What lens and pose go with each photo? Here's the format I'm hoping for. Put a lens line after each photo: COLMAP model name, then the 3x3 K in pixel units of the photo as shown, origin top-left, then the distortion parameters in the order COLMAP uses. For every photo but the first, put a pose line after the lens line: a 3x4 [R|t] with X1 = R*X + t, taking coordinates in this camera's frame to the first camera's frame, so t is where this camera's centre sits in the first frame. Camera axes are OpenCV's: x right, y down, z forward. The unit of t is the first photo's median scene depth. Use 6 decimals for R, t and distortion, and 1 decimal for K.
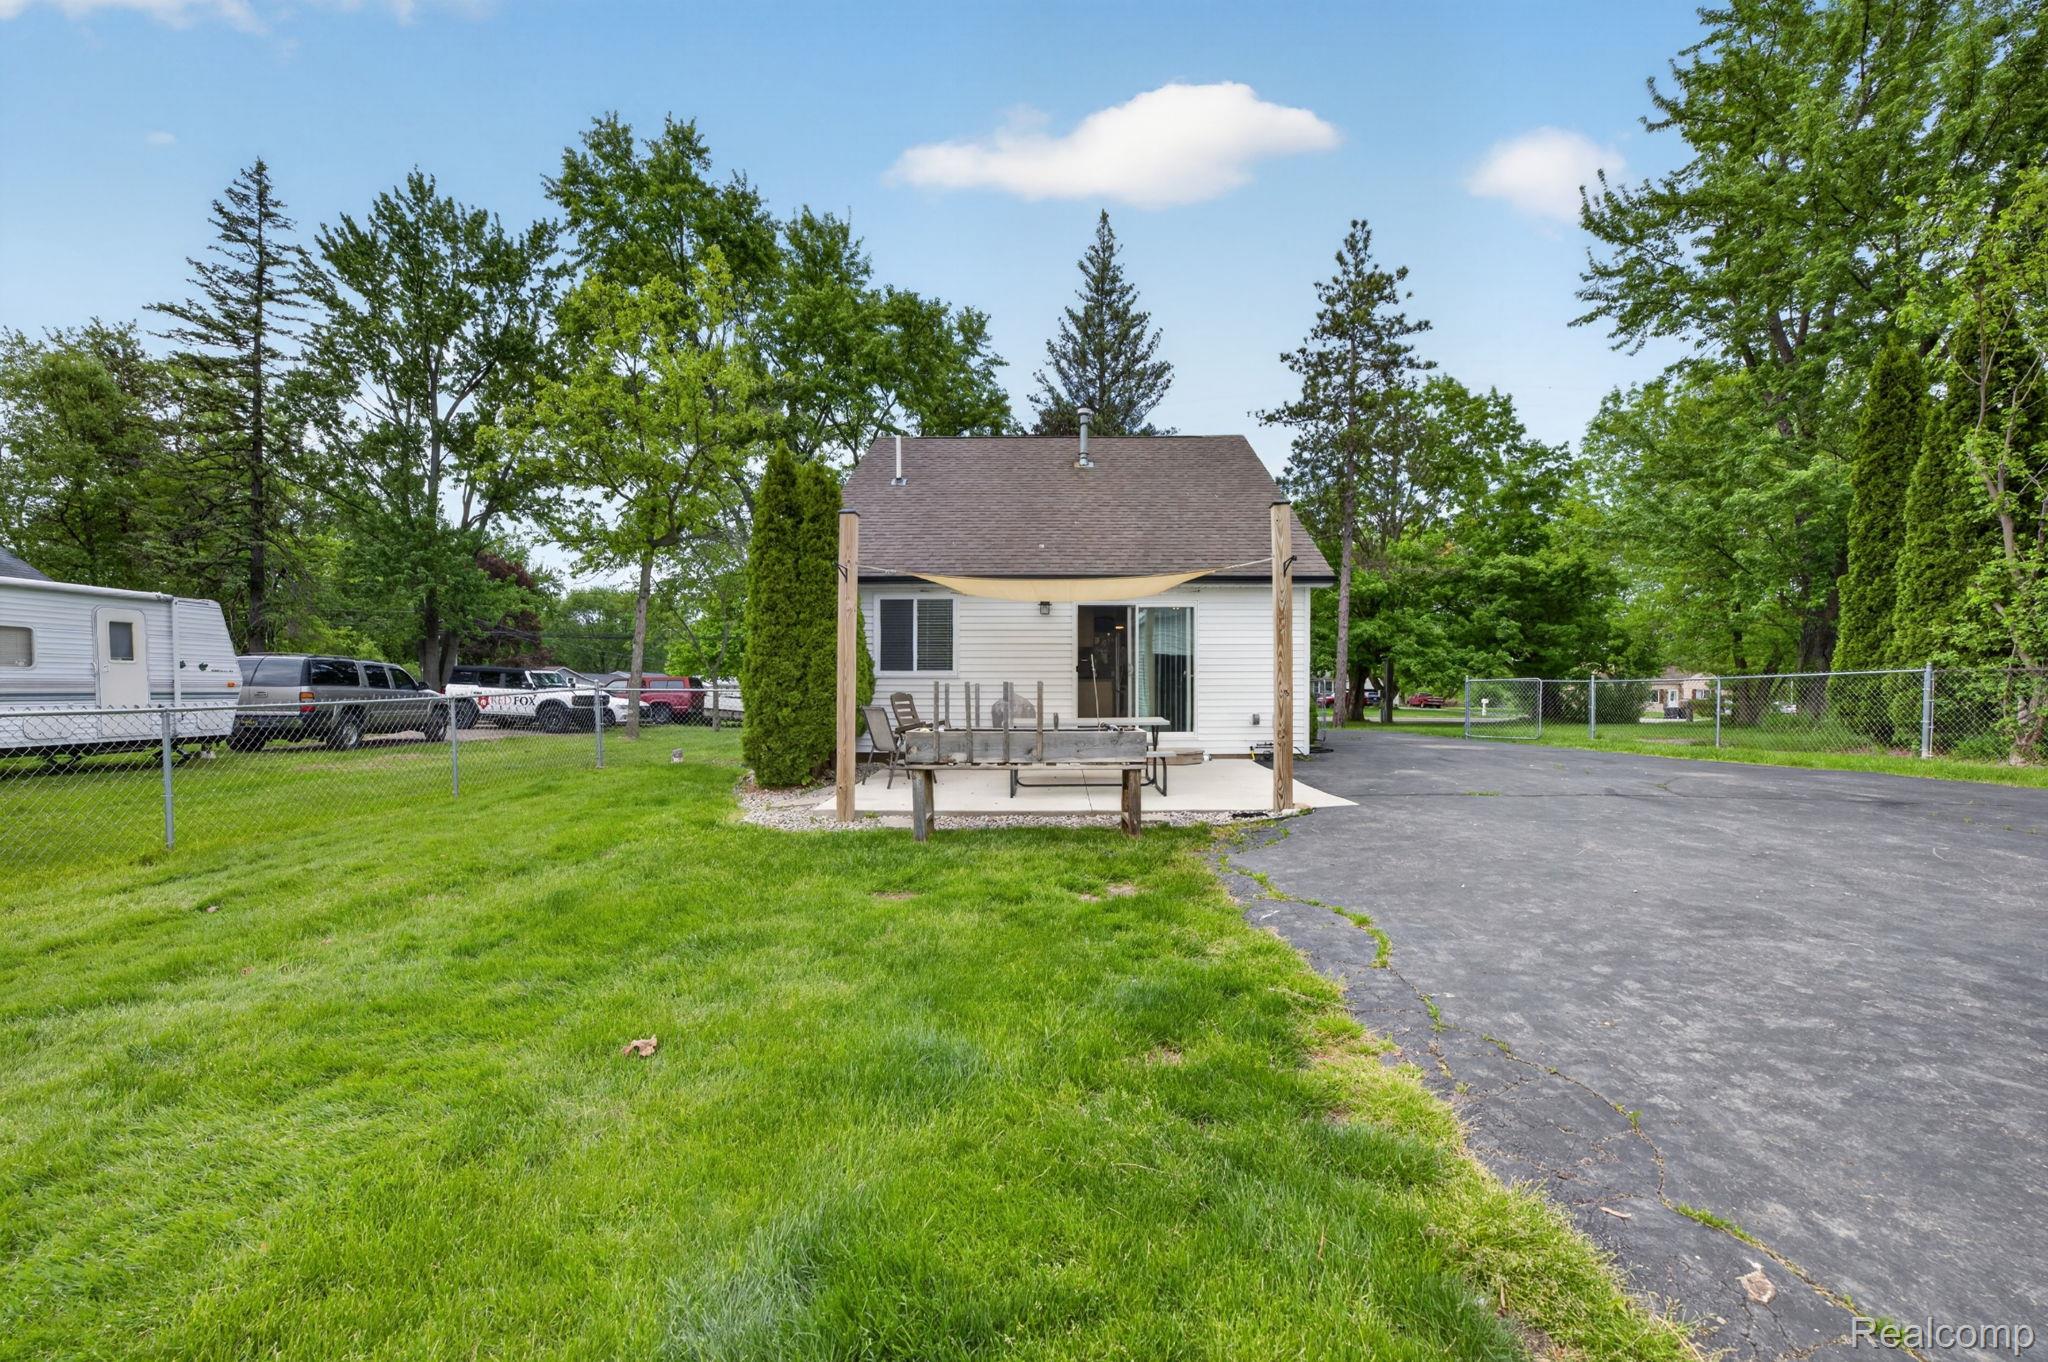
lens RADIAL K [[819.7, 0, 1027.1], [0, 819.7, 702.1], [0, 0, 1]] dist [-0.002691, 0.001663]
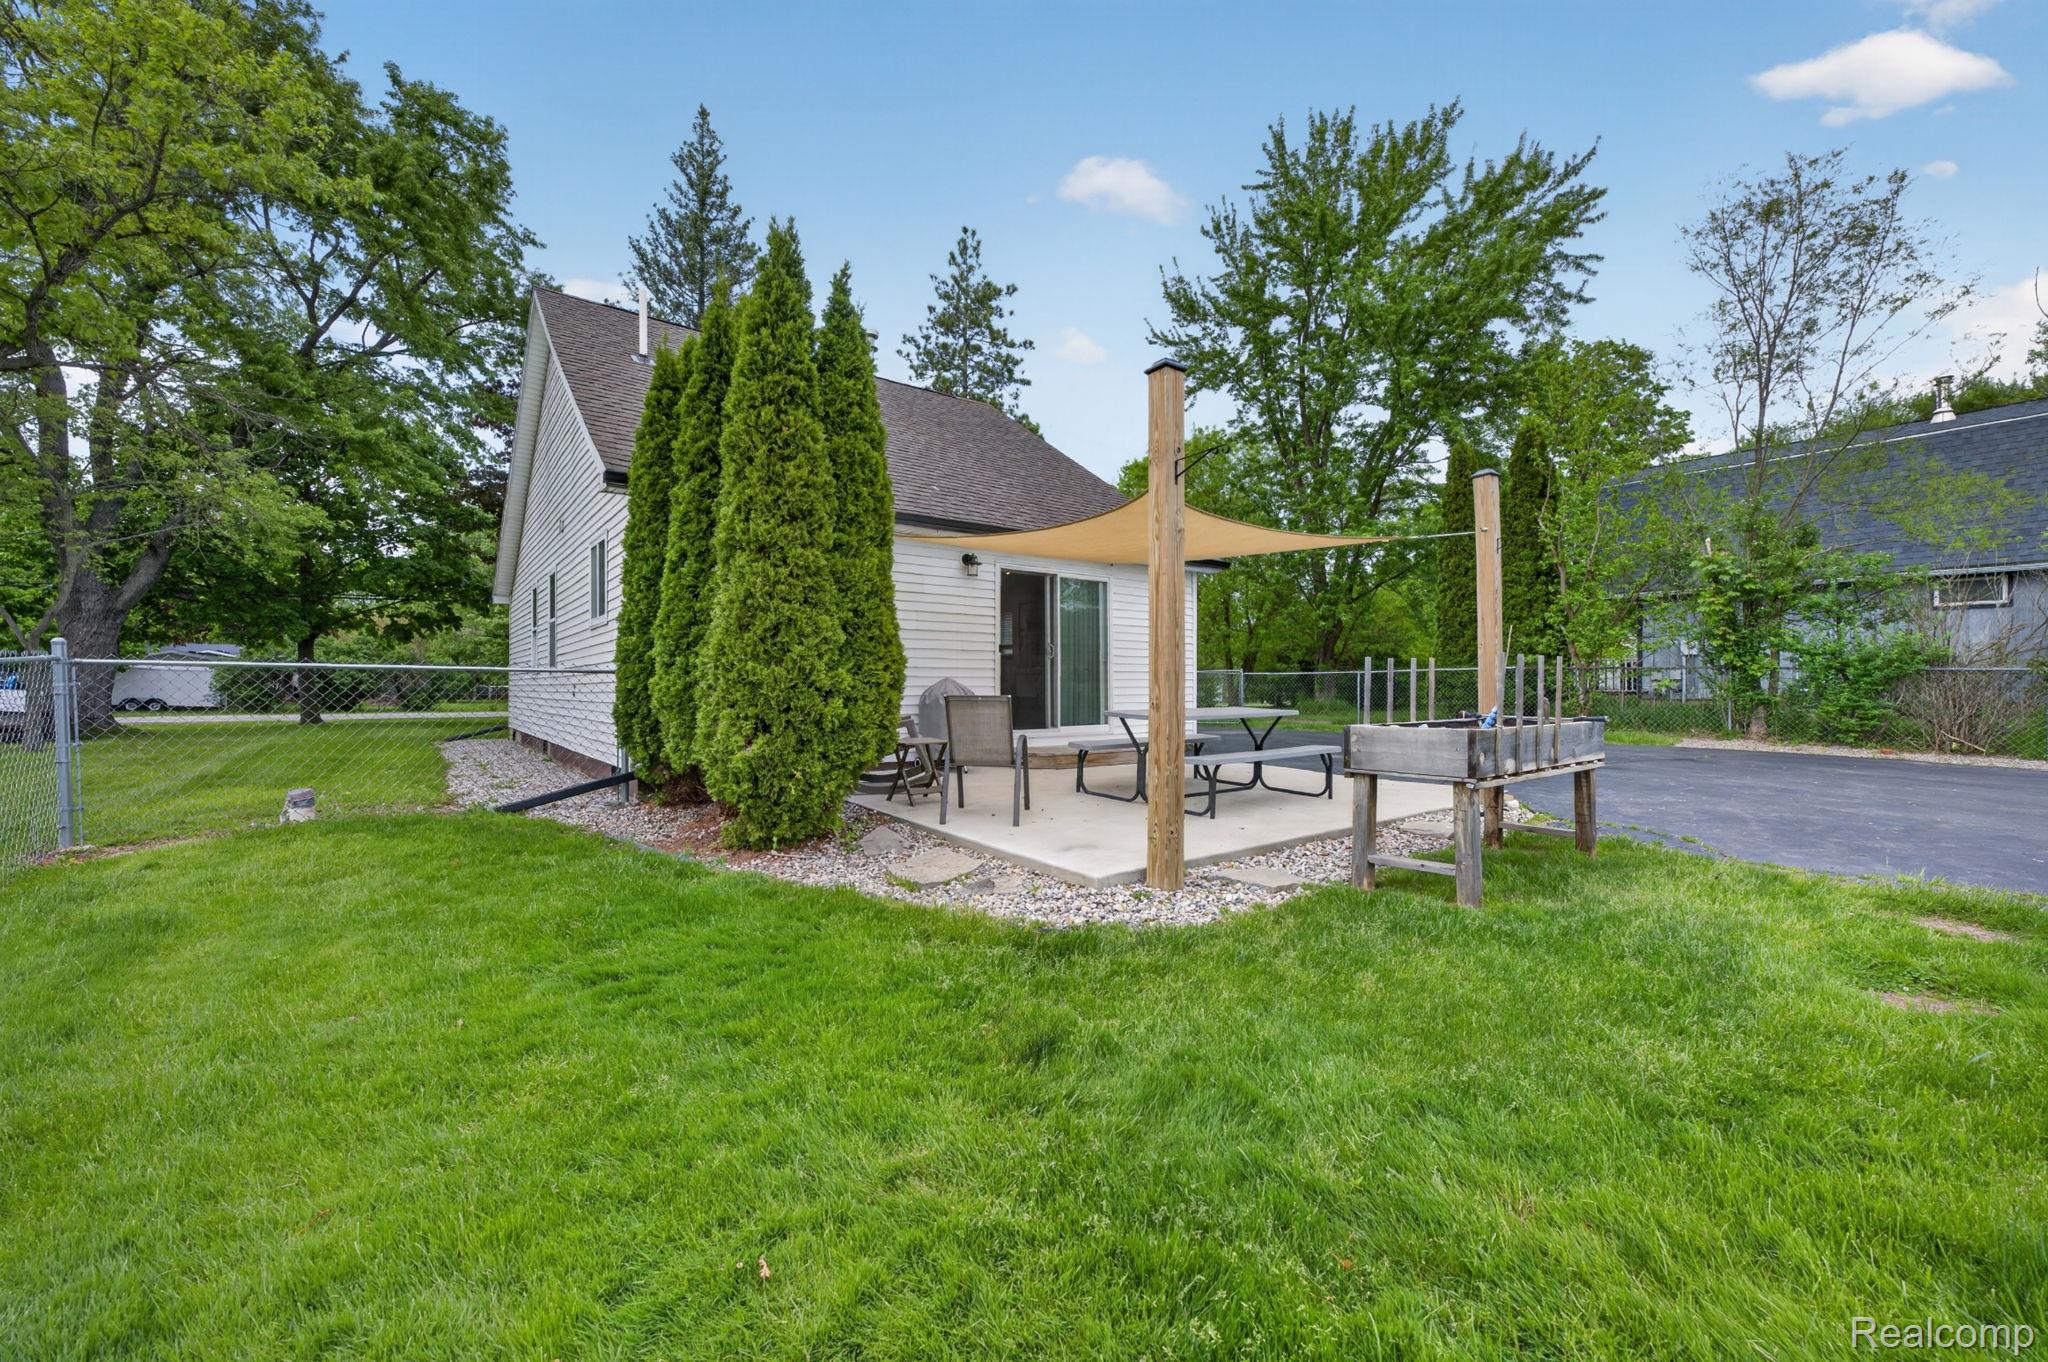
lens RADIAL K [[819.7, 0, 1029.5], [0, 819.7, 671.4], [0, 0, 1]] dist [-0.002691, 0.001663]
pose [[0.768373, 0.013739, 0.639855, -0.196955], [0.005091, 0.999607, -0.027577, 0.001598], [-0.639982, 0.024447, 0.768001, 0.174683]]
